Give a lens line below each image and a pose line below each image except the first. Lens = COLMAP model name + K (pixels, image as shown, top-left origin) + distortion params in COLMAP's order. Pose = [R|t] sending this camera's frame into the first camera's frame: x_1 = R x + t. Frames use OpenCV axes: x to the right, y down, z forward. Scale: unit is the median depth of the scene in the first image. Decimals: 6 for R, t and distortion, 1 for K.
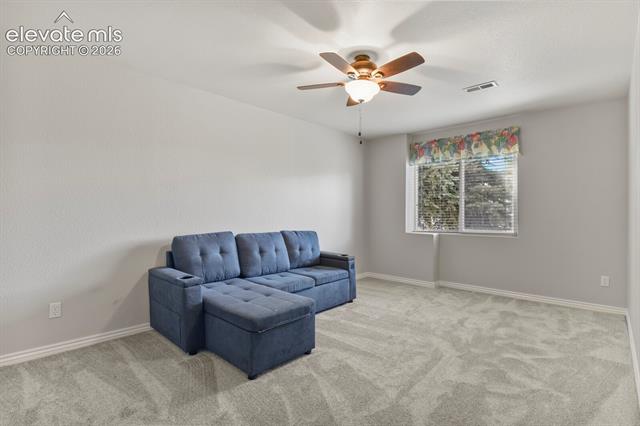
lens RADIAL K [[311.3, 0, 322.6], [0, 311.3, 215.6], [0, 0, 1]] dist [-0.004445, -0.000956]
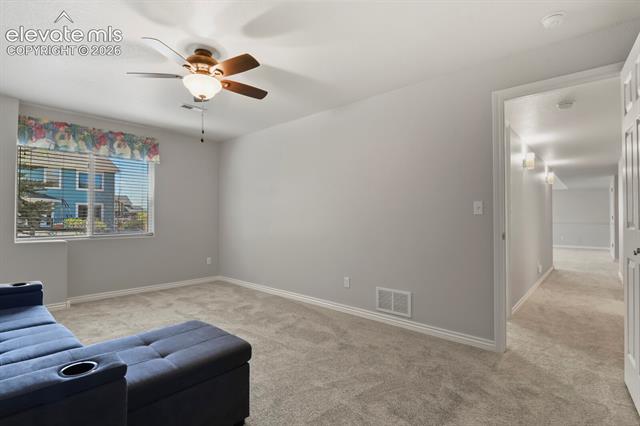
lens RADIAL K [[311.3, 0, 322.6], [0, 311.3, 215.6], [0, 0, 1]] dist [-0.004445, -0.000956]
pose [[-0.018919, 0.006156, 0.999802, -0.507225], [0.002995, 0.999977, -0.006100, 0.001704], [-0.999817, 0.002879, -0.018937, 0.397800]]
